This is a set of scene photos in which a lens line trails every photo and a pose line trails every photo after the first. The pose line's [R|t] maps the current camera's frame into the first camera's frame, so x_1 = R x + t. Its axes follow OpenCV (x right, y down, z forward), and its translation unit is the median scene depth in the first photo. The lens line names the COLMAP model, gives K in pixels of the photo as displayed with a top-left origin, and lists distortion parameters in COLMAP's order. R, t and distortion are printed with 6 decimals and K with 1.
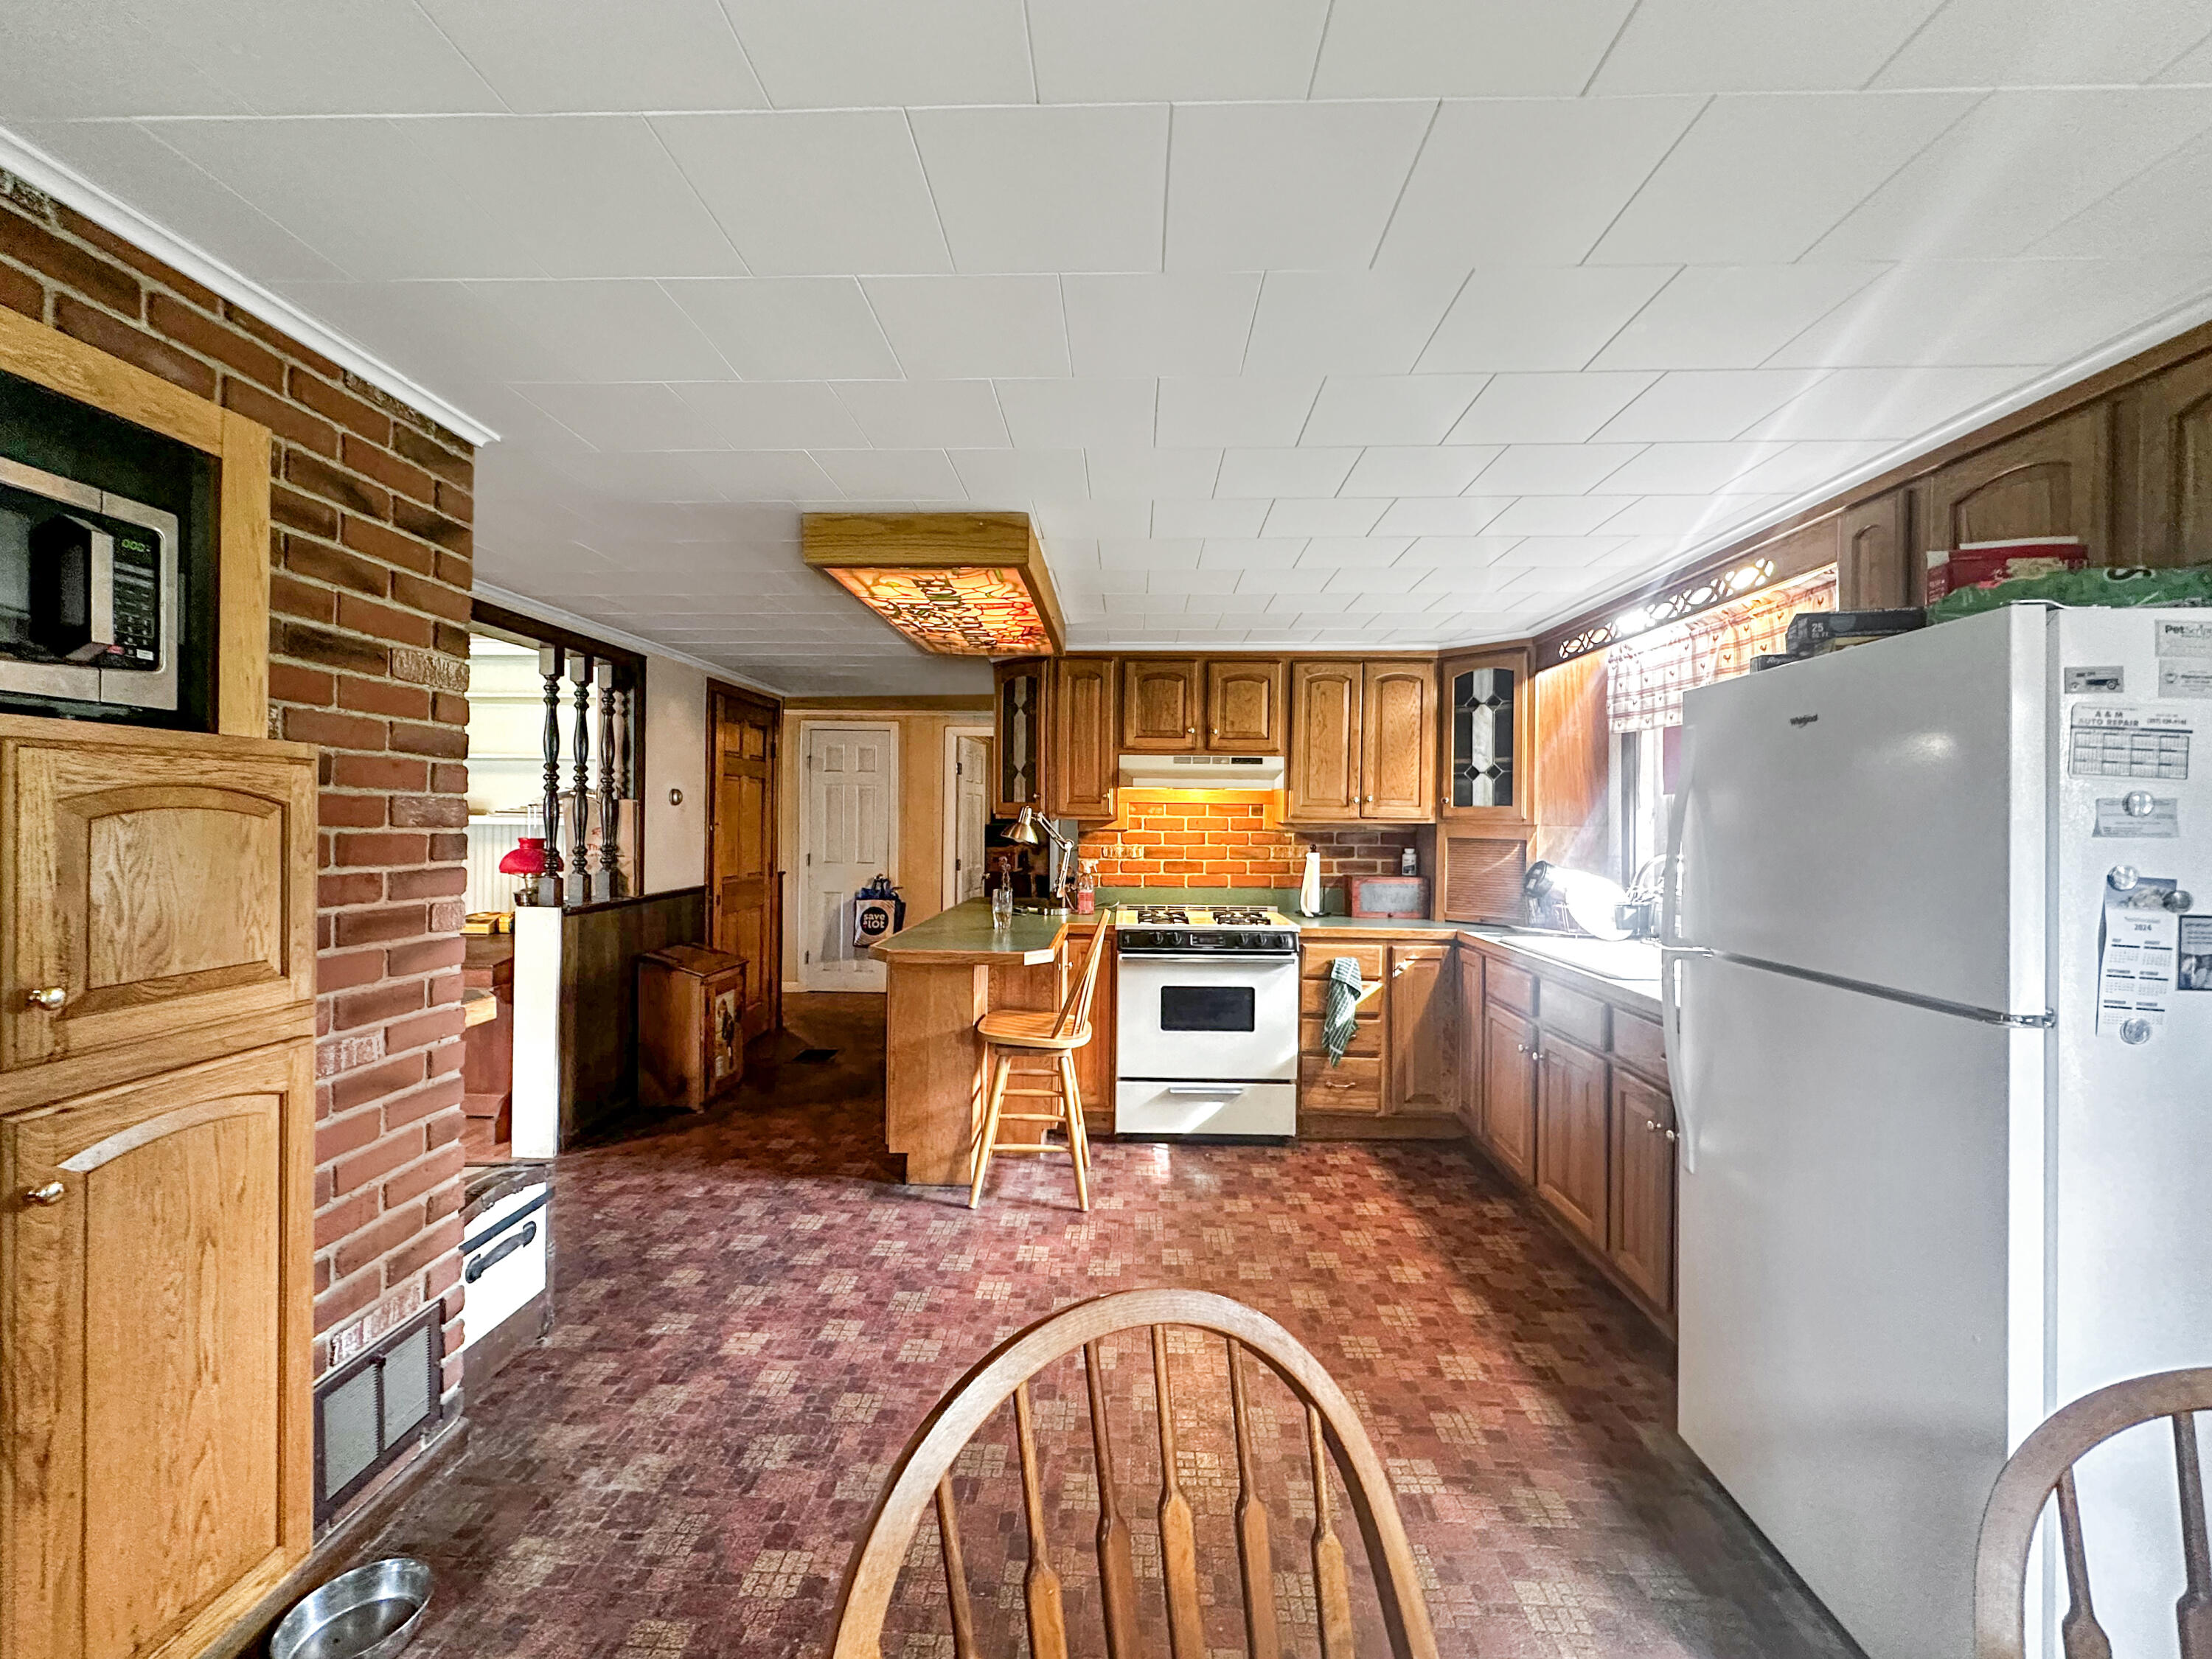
lens RADIAL K [[889.6, 0, 1109.0], [0, 889.6, 824.1], [0, 0, 1]] dist [-0.002227, 0.000417]
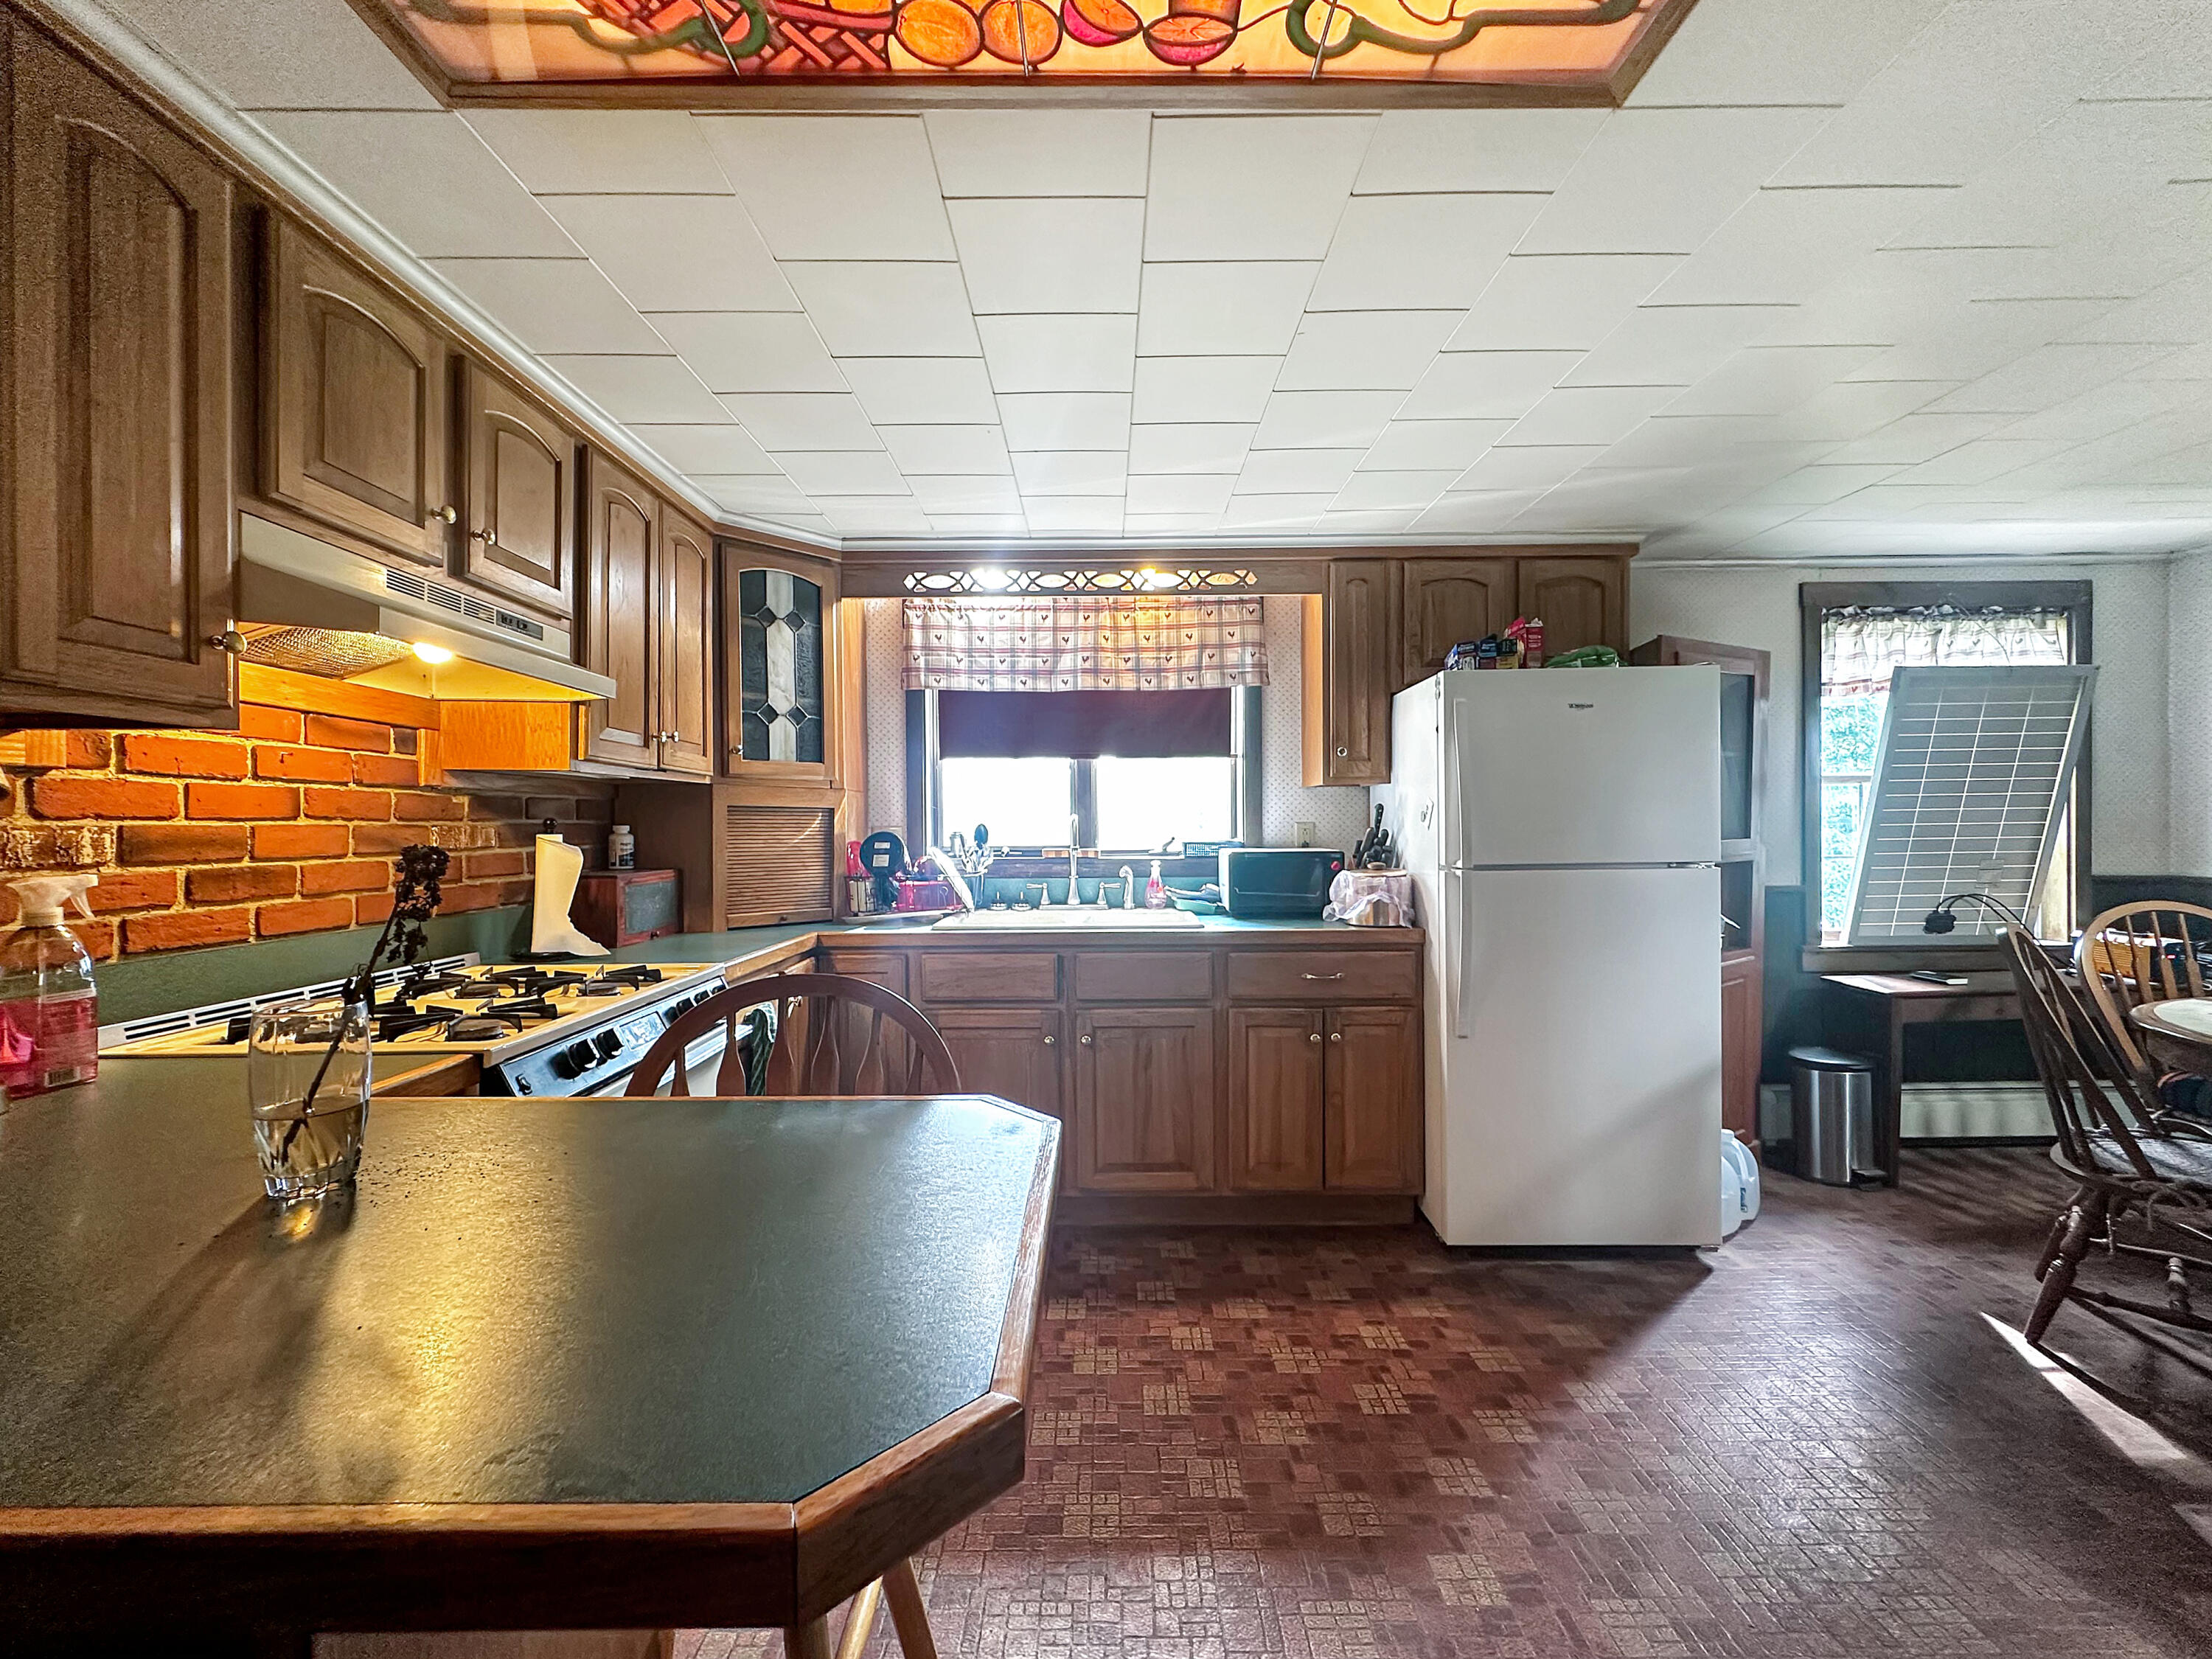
lens RADIAL K [[887.9, 0, 1106.0], [0, 887.9, 829.5], [0, 0, 1]] dist [-0.001265, -0.000046]
pose [[-0.029947, -0.011135, 0.999489, -0.375478], [0.011655, 0.999866, 0.011488, 0.036493], [-0.999484, 0.011993, -0.029813, 0.915711]]
